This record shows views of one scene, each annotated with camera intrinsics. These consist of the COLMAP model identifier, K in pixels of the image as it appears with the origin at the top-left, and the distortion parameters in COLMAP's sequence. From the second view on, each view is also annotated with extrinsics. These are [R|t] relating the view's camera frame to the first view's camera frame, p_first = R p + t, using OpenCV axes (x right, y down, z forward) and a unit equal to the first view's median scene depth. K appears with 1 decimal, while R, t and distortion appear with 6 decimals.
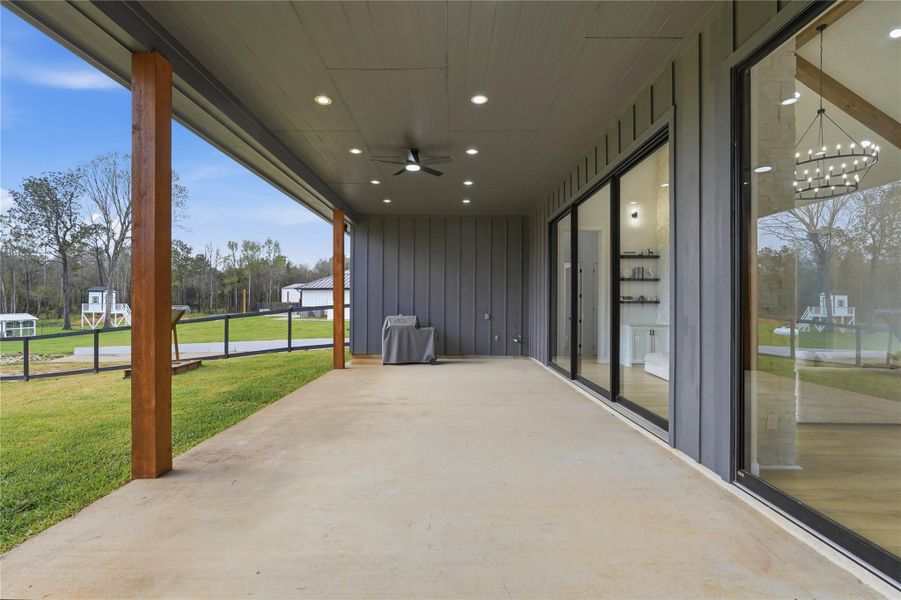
lens RADIAL K [[404.8, 0, 451.7], [0, 404.8, 298.2], [0, 0, 1]] dist [-0.003254, 0.000154]
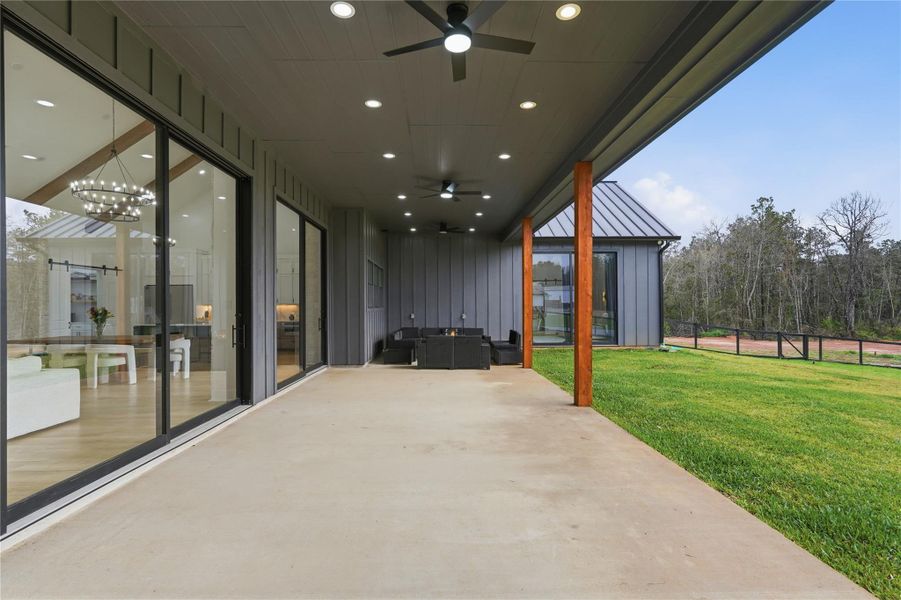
lens RADIAL K [[404.8, 0, 451.7], [0, 404.8, 298.2], [0, 0, 1]] dist [-0.003254, 0.000154]
pose [[-0.999721, 0.000701, -0.023615, -0.105129], [0.001429, 0.999523, -0.030842, 0.025235], [0.023582, -0.030867, -0.999245, 2.086559]]
